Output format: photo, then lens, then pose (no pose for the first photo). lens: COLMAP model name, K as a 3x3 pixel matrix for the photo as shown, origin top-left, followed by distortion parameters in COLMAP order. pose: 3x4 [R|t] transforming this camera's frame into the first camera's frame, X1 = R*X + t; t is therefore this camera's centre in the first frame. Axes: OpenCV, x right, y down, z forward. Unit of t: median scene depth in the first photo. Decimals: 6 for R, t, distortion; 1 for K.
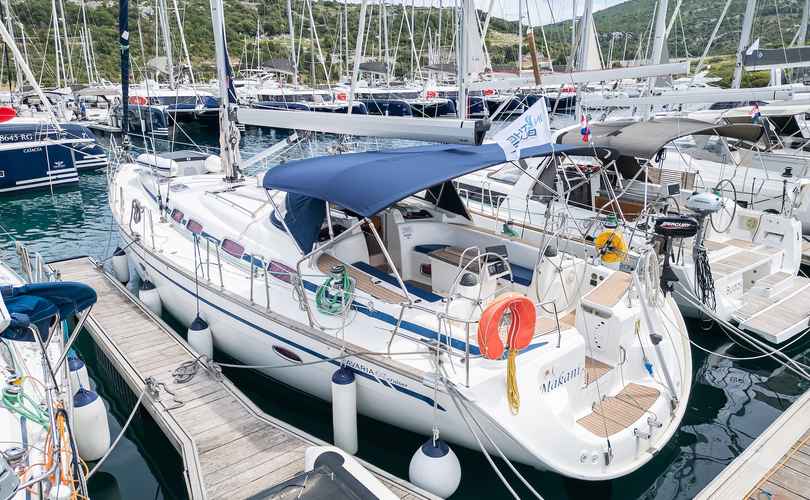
lens RADIAL K [[576.3, 0, 392.5], [0, 576.3, 254.3], [0, 0, 1]] dist [0.004824, 0.001544]
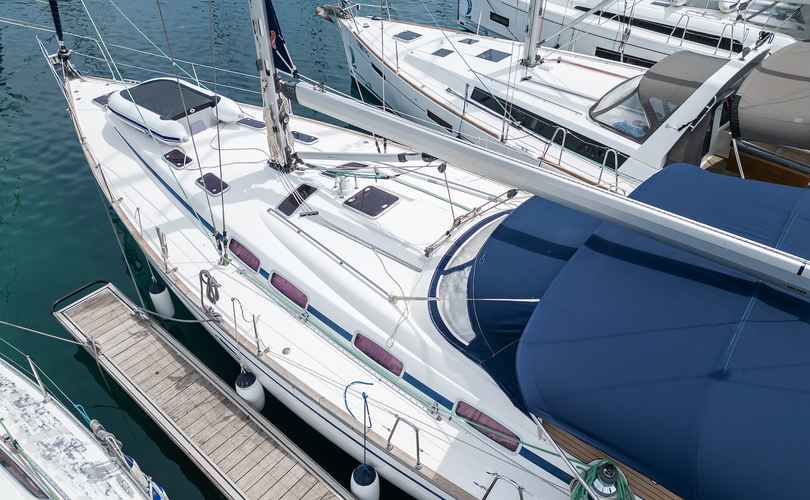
lens RADIAL K [[576.3, 0, 392.5], [0, 576.3, 254.3], [0, 0, 1]] dist [0.004824, 0.001544]
pose [[0.986926, -0.104217, 0.122947, -0.426993], [0.050998, 0.925550, 0.375175, -0.520054], [-0.152893, -0.364000, 0.918764, 0.446542]]
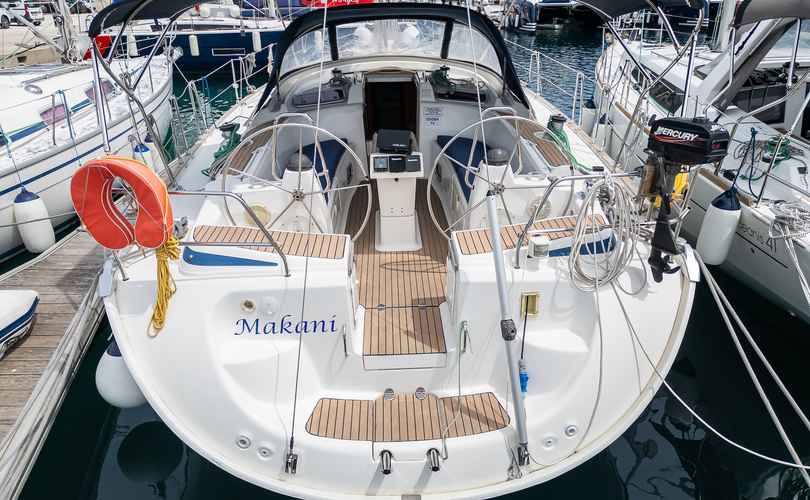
lens RADIAL K [[576.3, 0, 392.5], [0, 576.3, 254.3], [0, 0, 1]] dist [0.004824, 0.001544]
pose [[0.785914, 0.264819, -0.558758, 0.585710], [-0.185589, 0.963009, 0.195373, -0.005005], [0.589827, -0.049847, 0.805990, 0.455028]]
